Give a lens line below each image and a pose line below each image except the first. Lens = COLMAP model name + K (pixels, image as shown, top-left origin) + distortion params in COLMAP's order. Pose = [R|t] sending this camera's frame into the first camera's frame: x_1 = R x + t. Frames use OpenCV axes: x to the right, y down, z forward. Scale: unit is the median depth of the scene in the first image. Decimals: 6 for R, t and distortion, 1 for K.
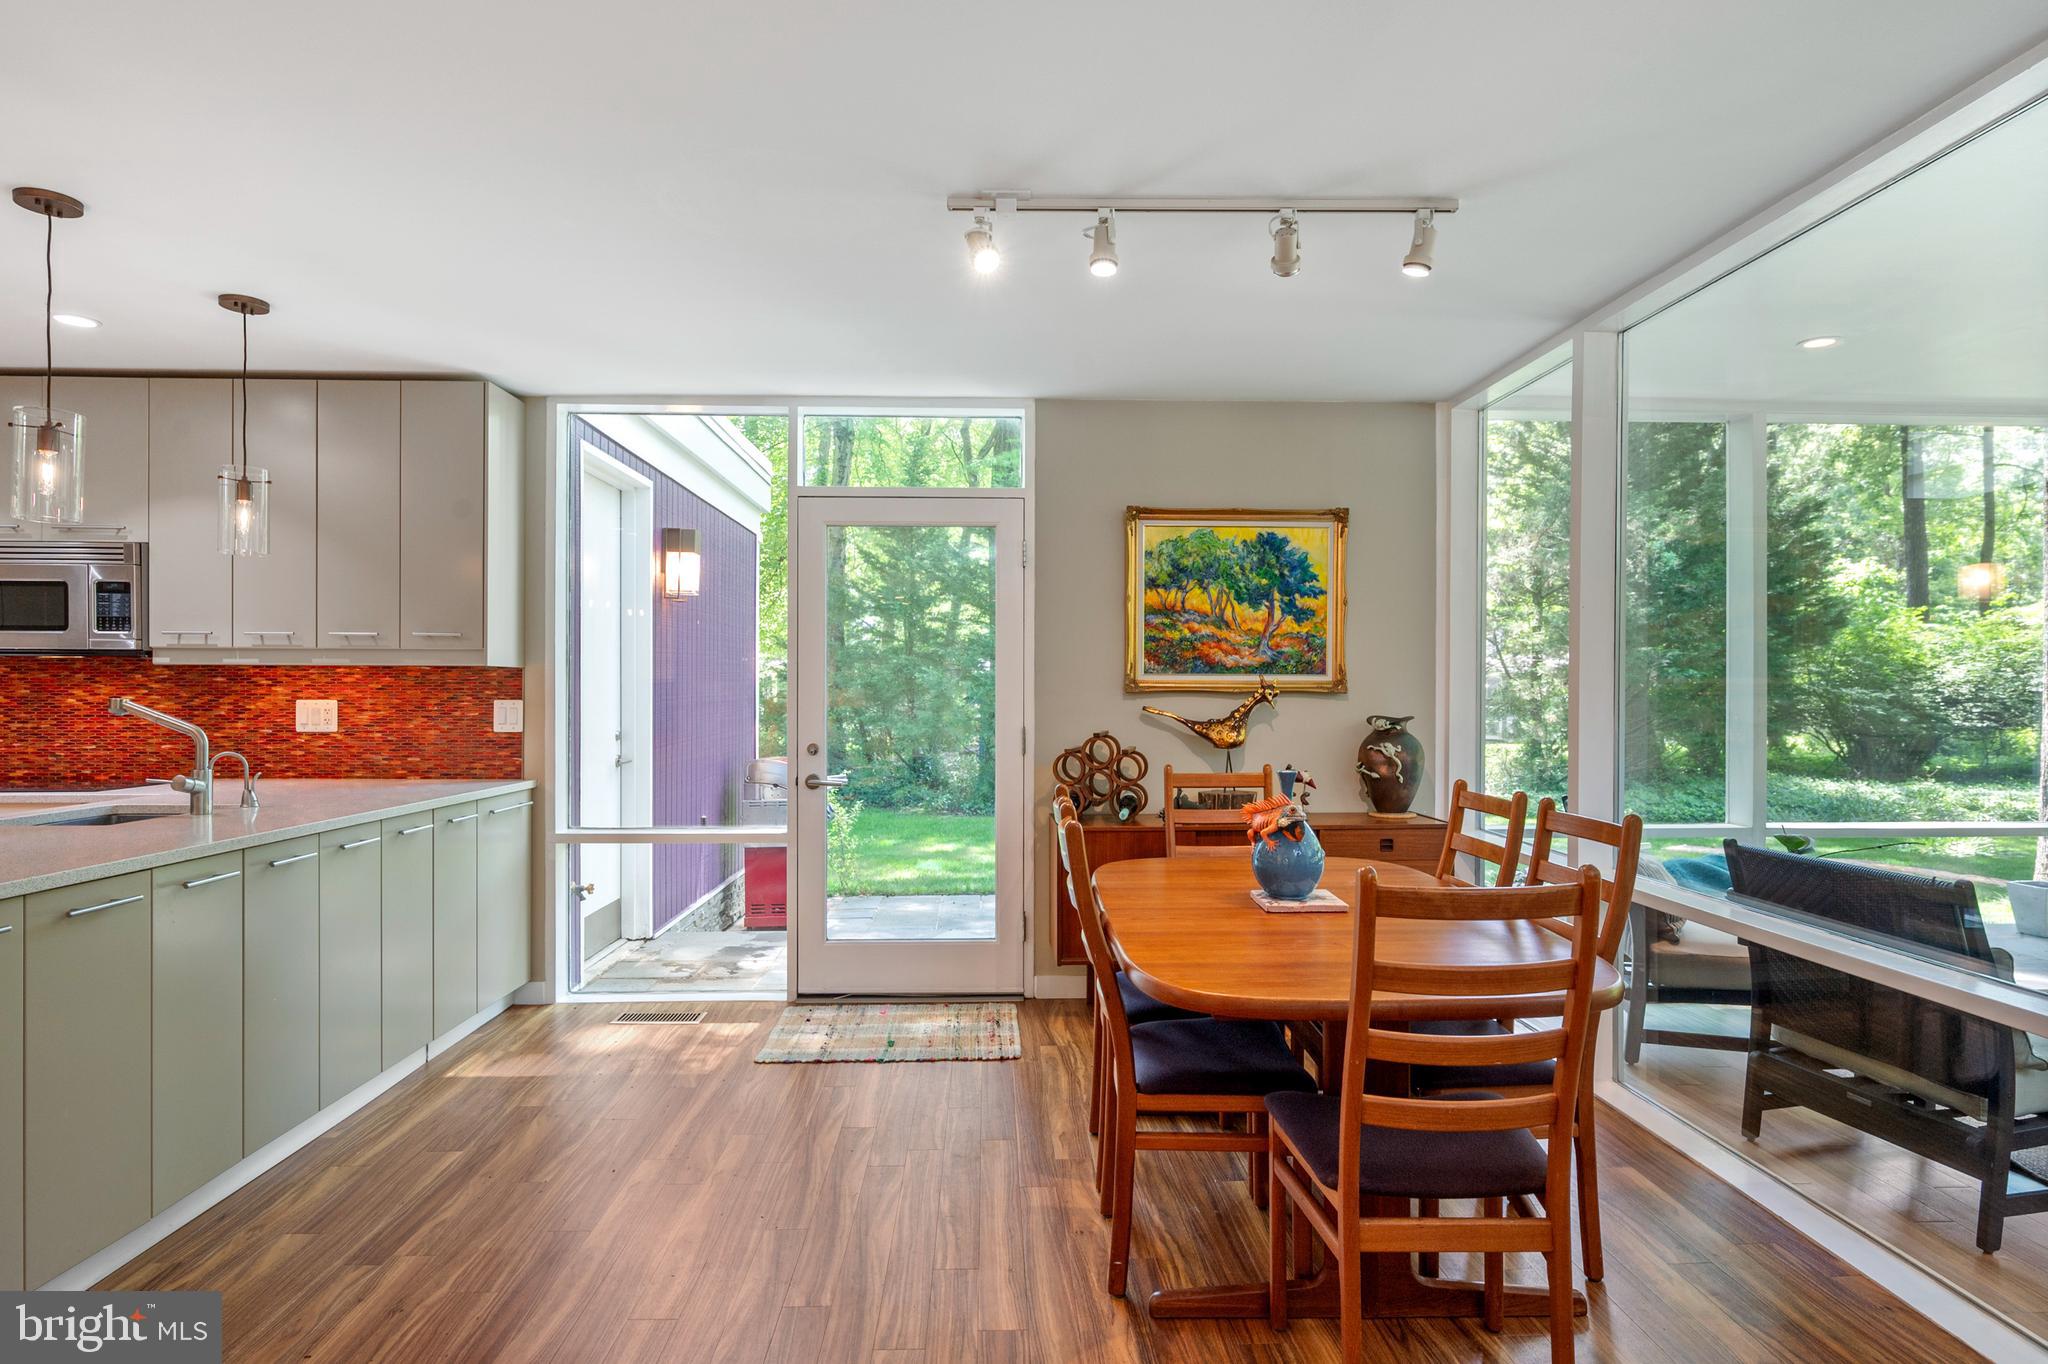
lens RADIAL K [[1044.9, 0, 1033.9], [0, 1044.9, 692.1], [0, 0, 1]] dist [-0.004499, 0.000256]
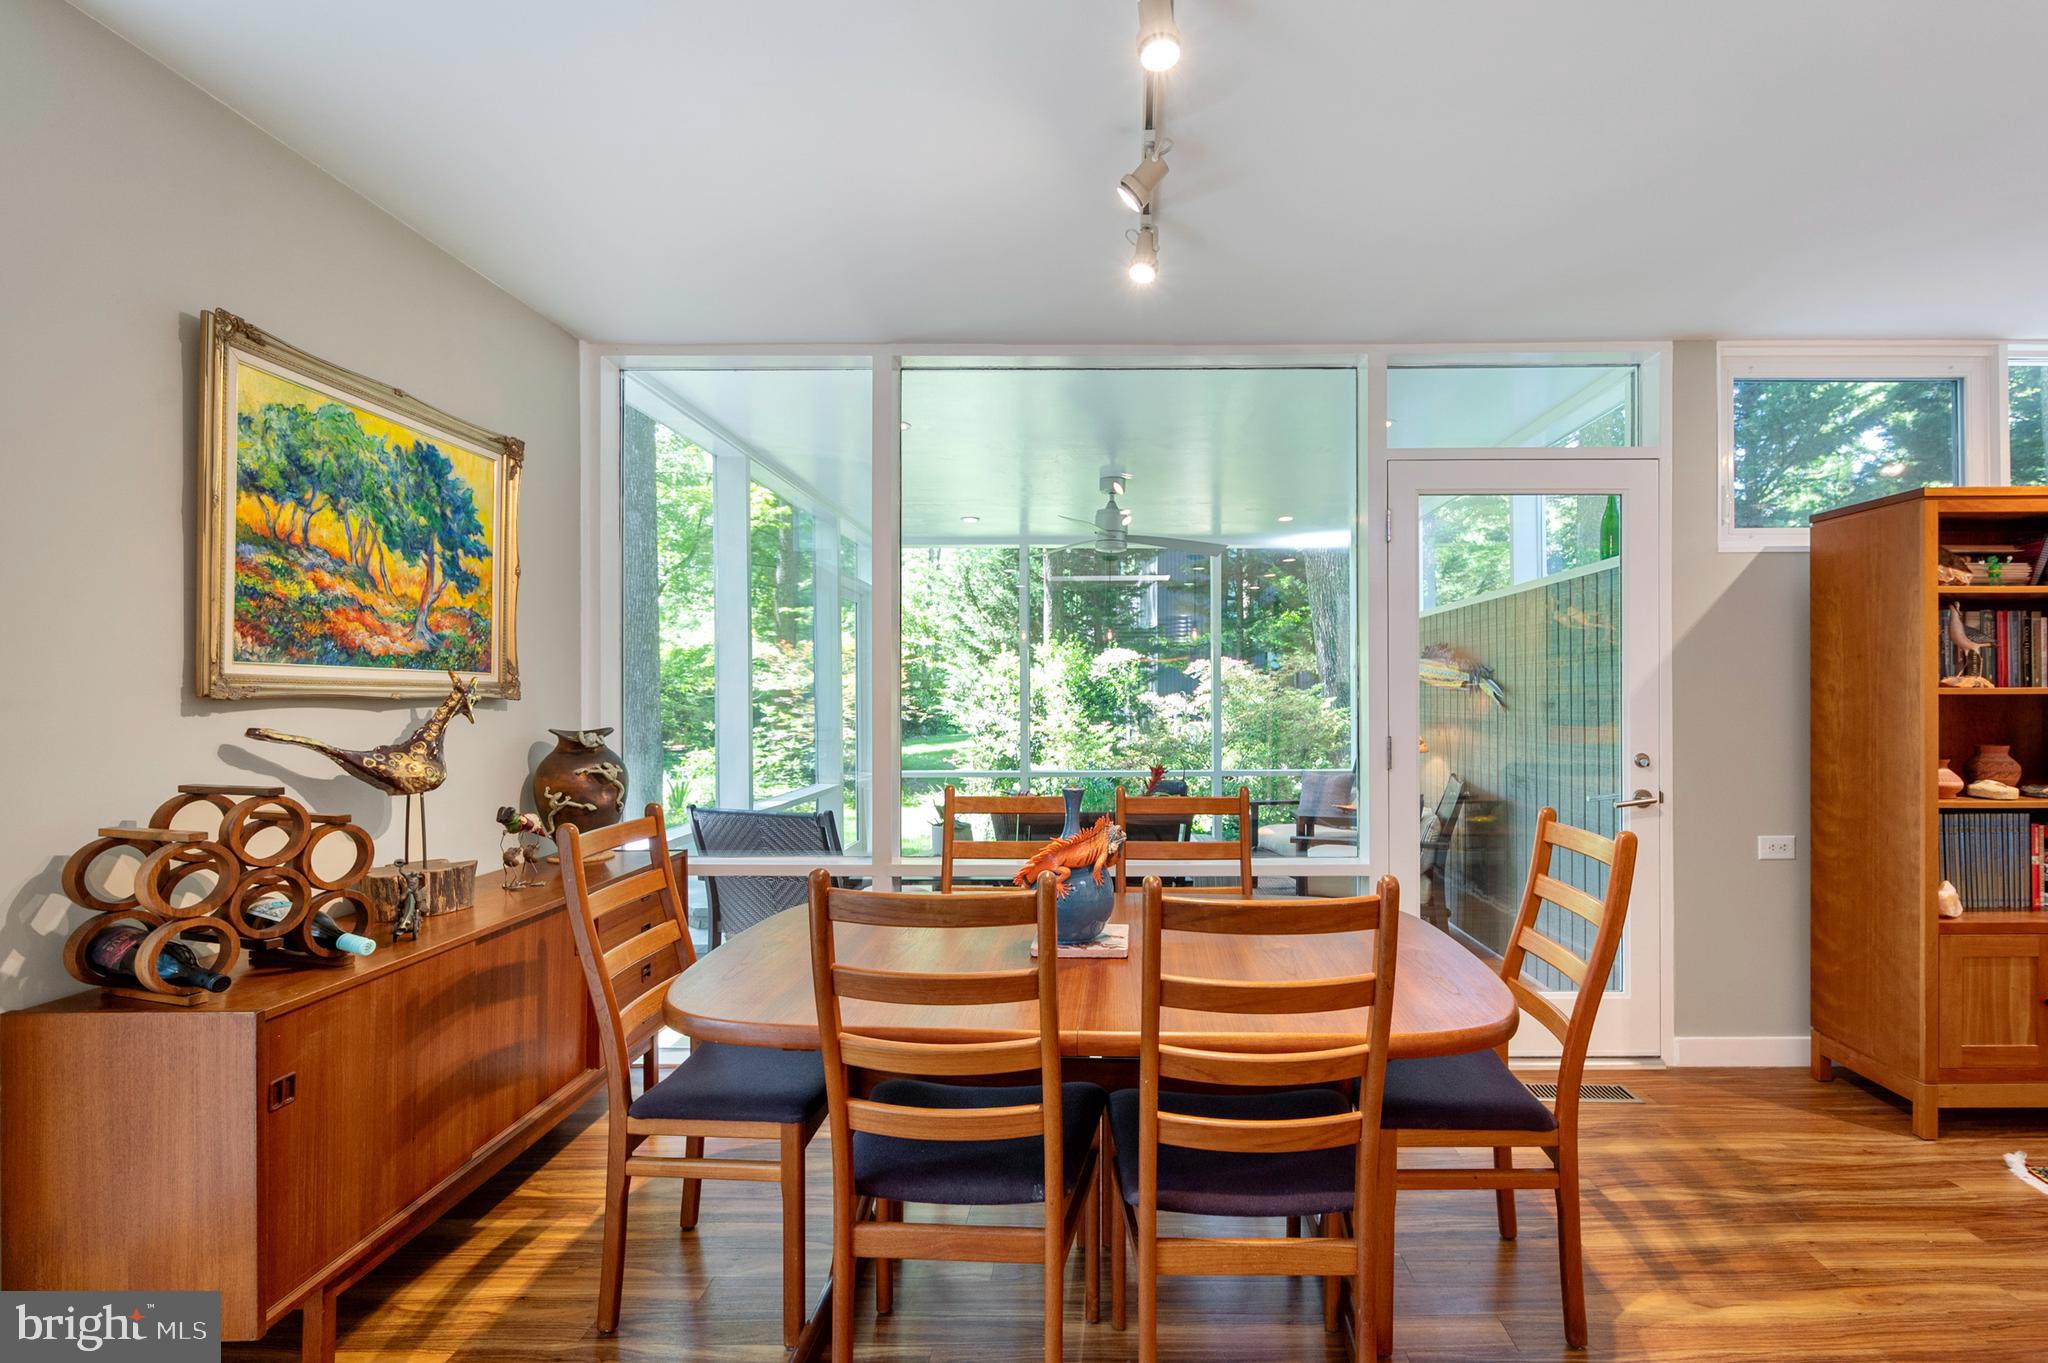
lens RADIAL K [[914.9, 0, 1110.0], [0, 914.9, 695.5], [0, 0, 1]] dist [0.010201, -0.003205]
pose [[0.042007, -0.001244, 0.999117, -0.316695], [0.008876, 0.999960, 0.000872, 0.001331], [-0.999078, 0.008831, 0.042016, 0.585229]]
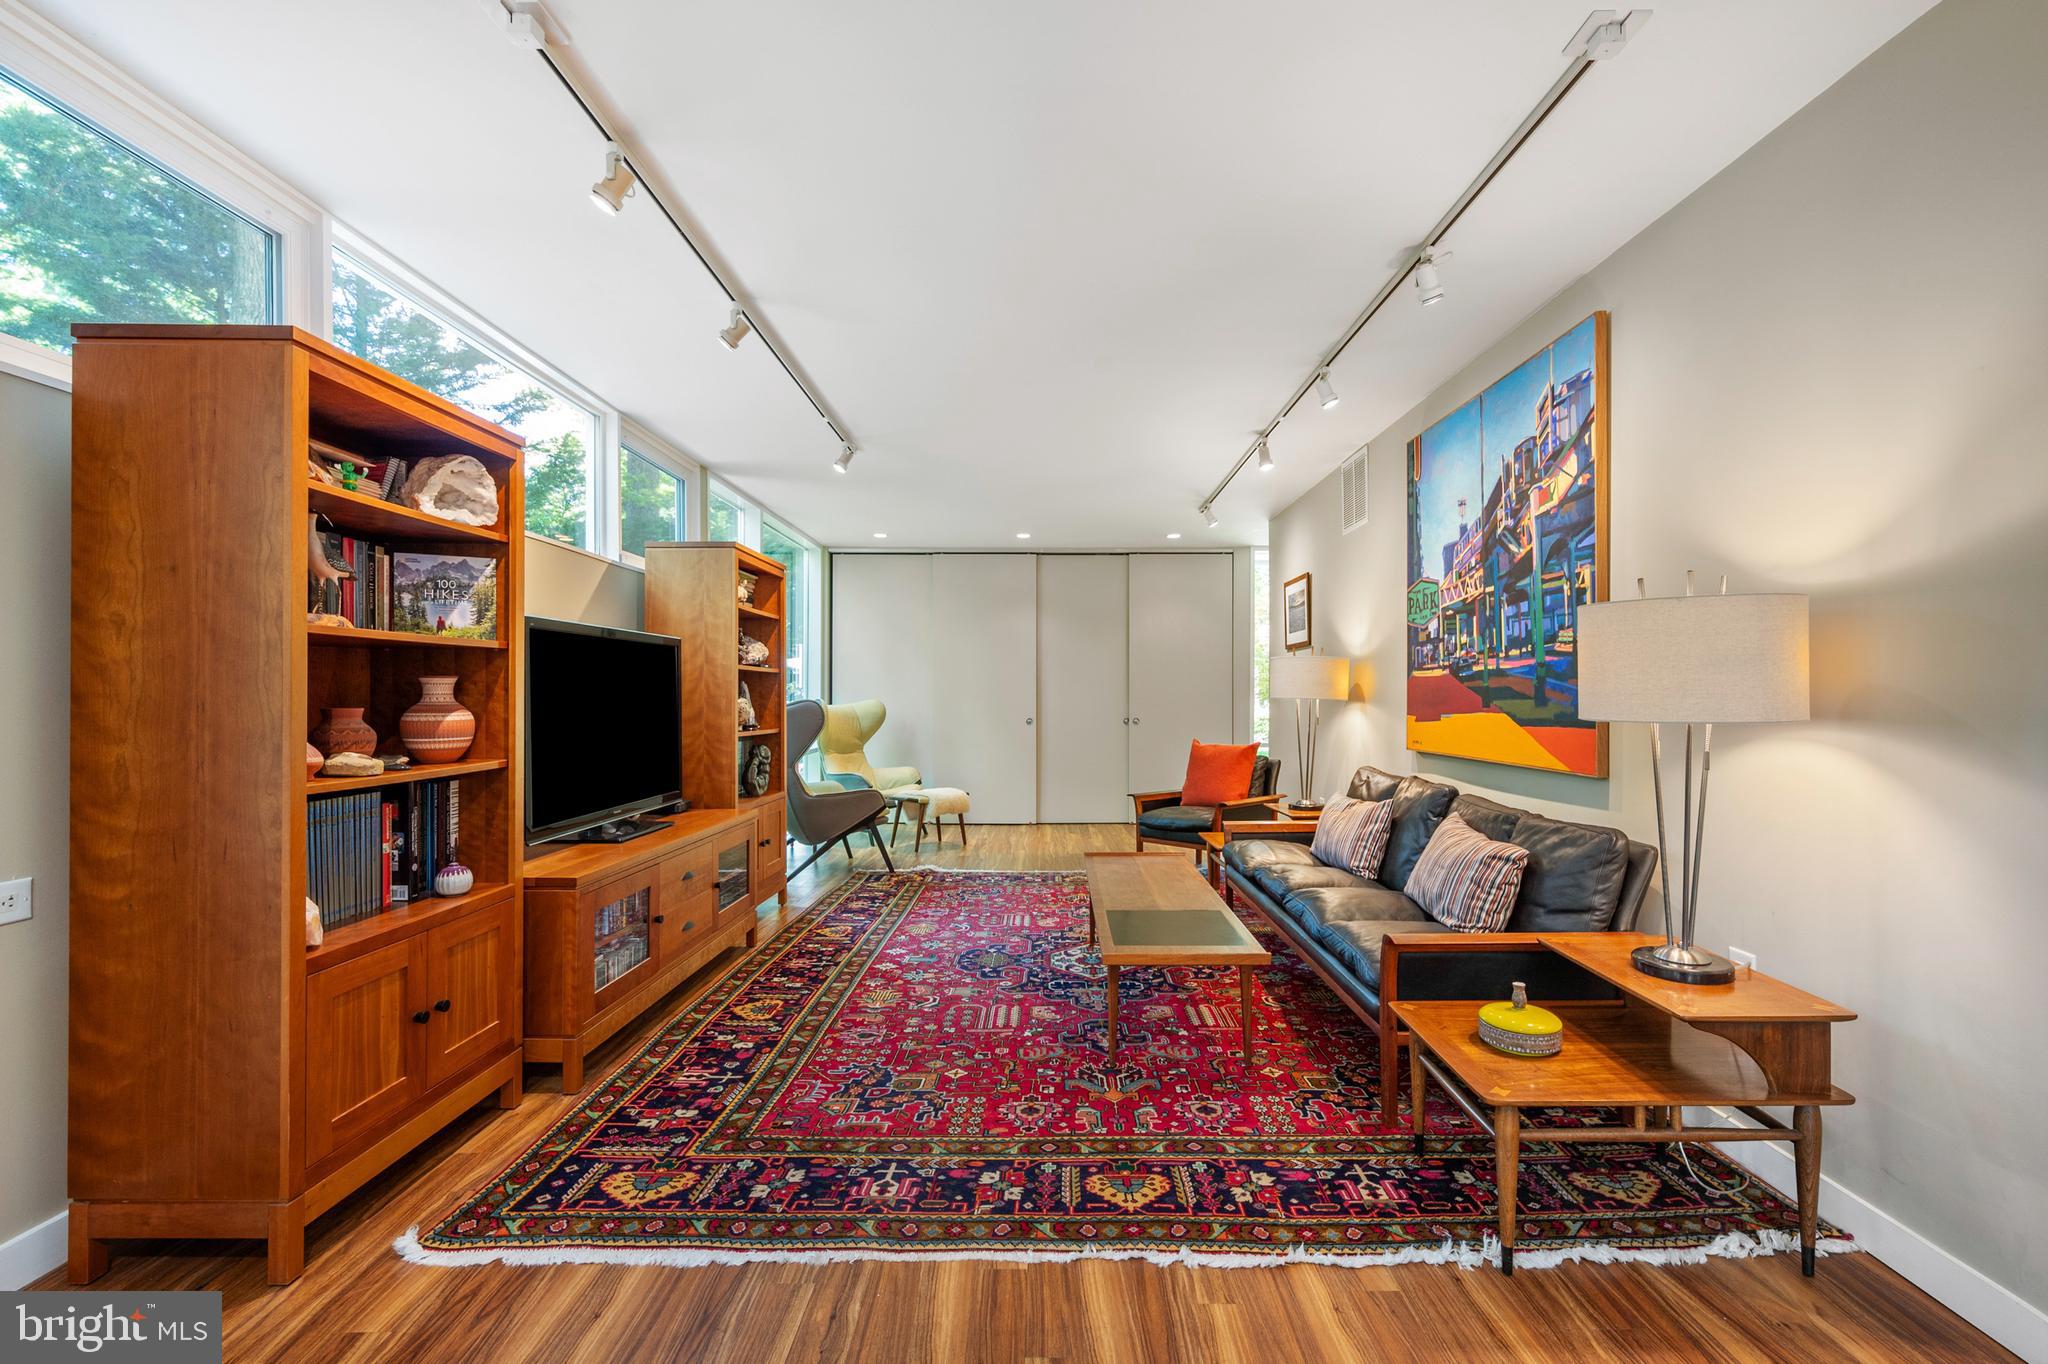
lens RADIAL K [[895.7, 0, 1047.9], [0, 895.7, 698.0], [0, 0, 1]] dist [-0.000022, 0.000488]
pose [[-0.999396, 0.000104, 0.034745, -0.035857], [0.000296, 0.999985, 0.005517, 0.035108], [-0.034744, 0.005524, -0.999381, 0.461896]]
